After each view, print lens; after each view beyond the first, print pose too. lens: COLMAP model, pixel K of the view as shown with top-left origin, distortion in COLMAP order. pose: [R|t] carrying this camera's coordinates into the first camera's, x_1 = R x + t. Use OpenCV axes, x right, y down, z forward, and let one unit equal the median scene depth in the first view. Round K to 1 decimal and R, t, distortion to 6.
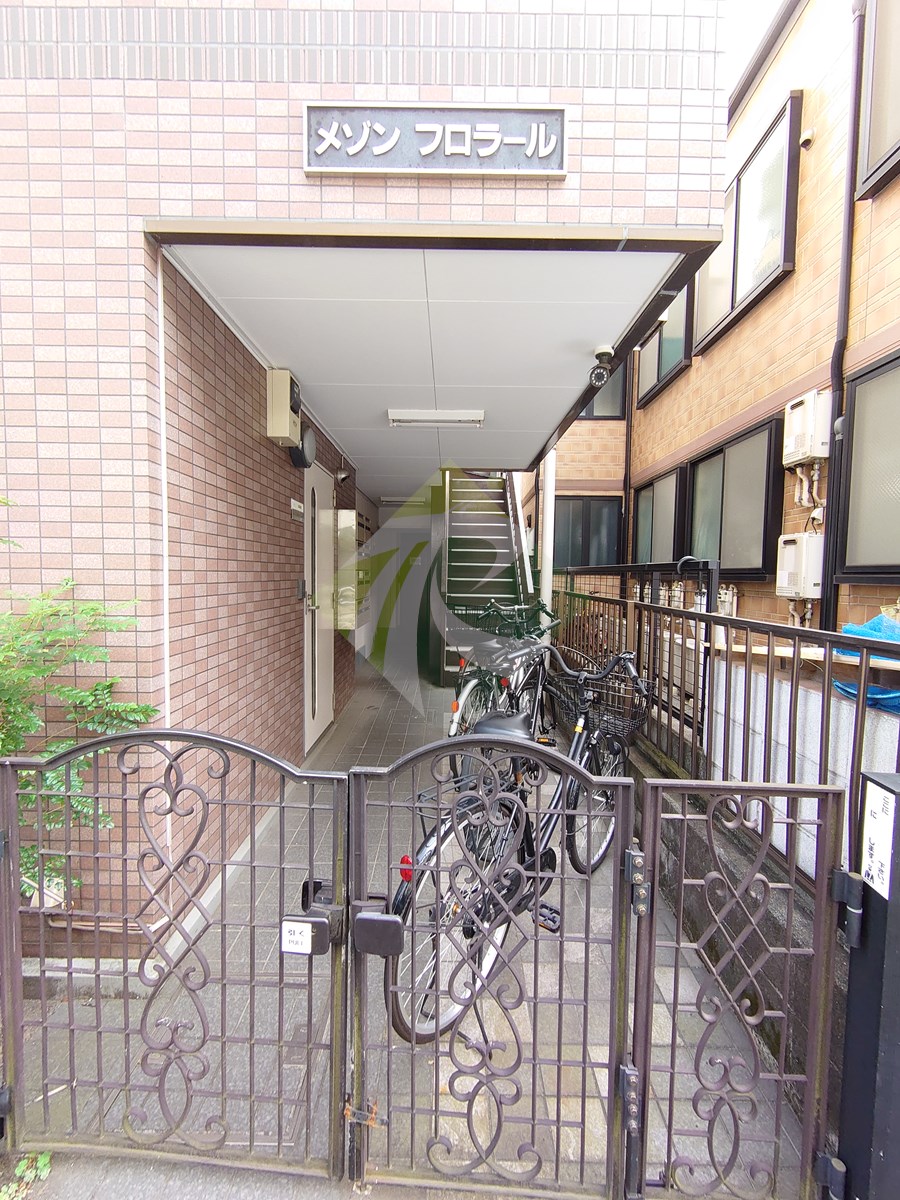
lens RADIAL K [[518.7, 0, 448.9], [0, 518.7, 603.0], [0, 0, 1]] dist [0.002627, -0.000641]
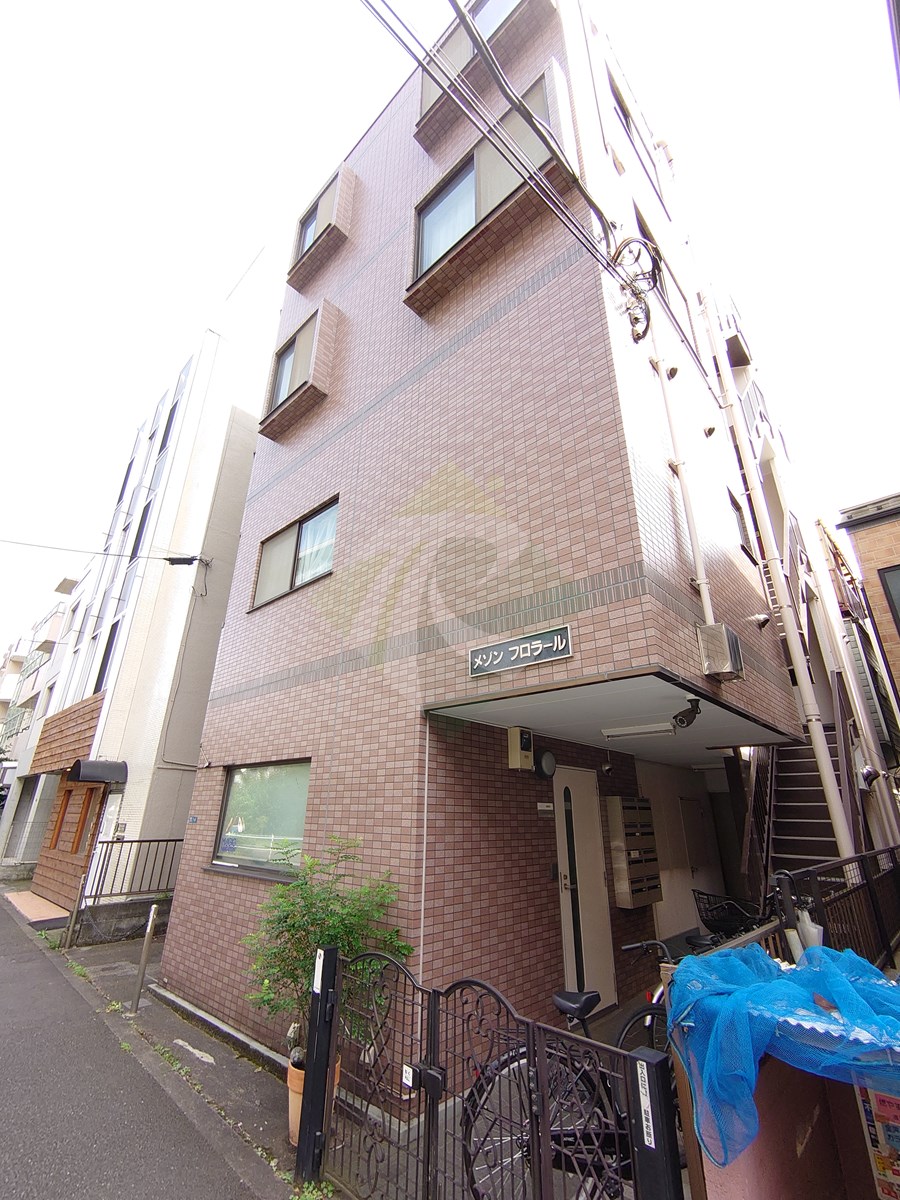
lens RADIAL K [[518.7, 0, 447.2], [0, 518.7, 600.7], [0, 0, 1]] dist [0.002627, -0.000641]
pose [[0.737775, -0.261220, -0.622457, 0.997794], [-0.041764, 0.902665, -0.428313, -0.132575], [0.673754, 0.341995, 0.655054, -0.583055]]
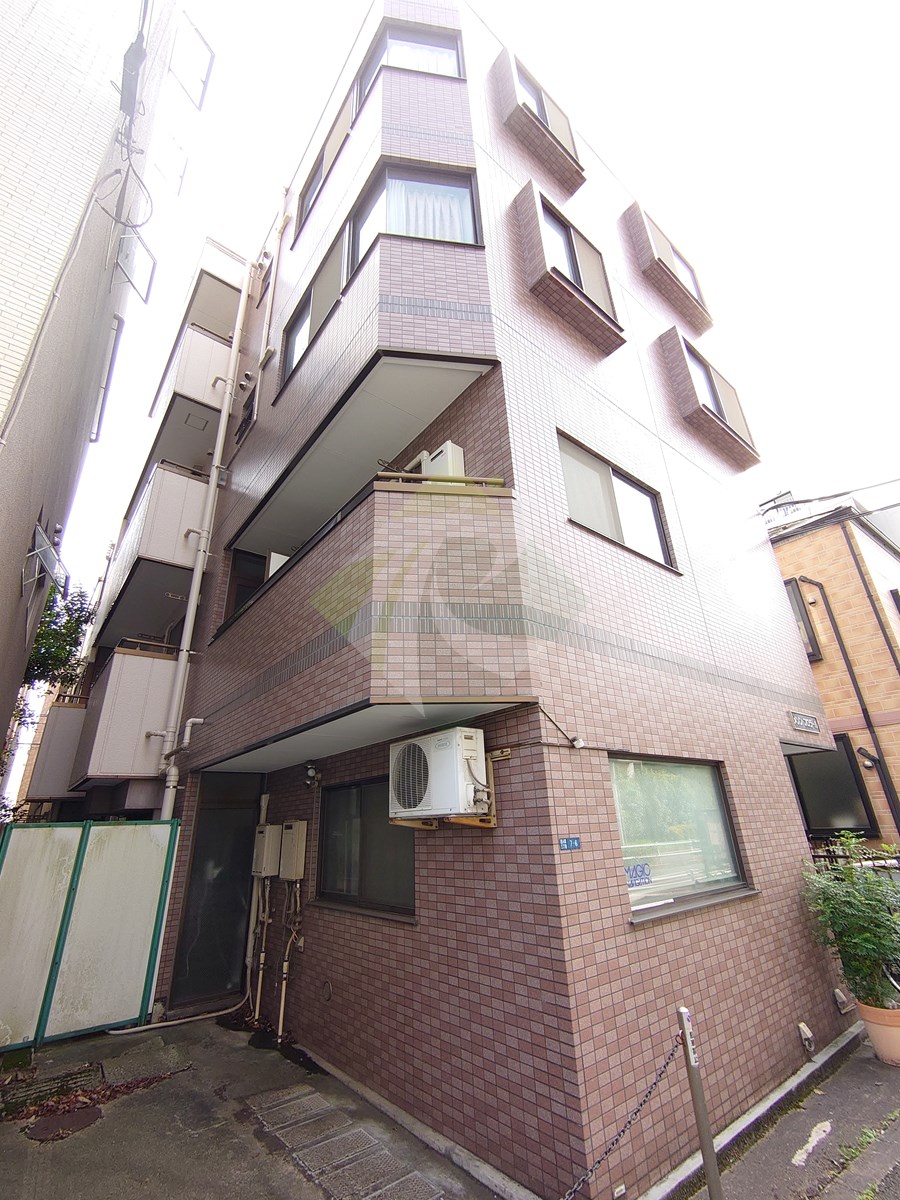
lens RADIAL K [[518.7, 0, 447.2], [0, 518.7, 601.0], [0, 0, 1]] dist [0.002627, -0.000641]
pose [[0.777003, 0.209954, 0.593452, -1.410809], [0.081313, 0.901367, -0.425353, -0.187421], [-0.624223, 0.378756, 0.683294, -0.423440]]
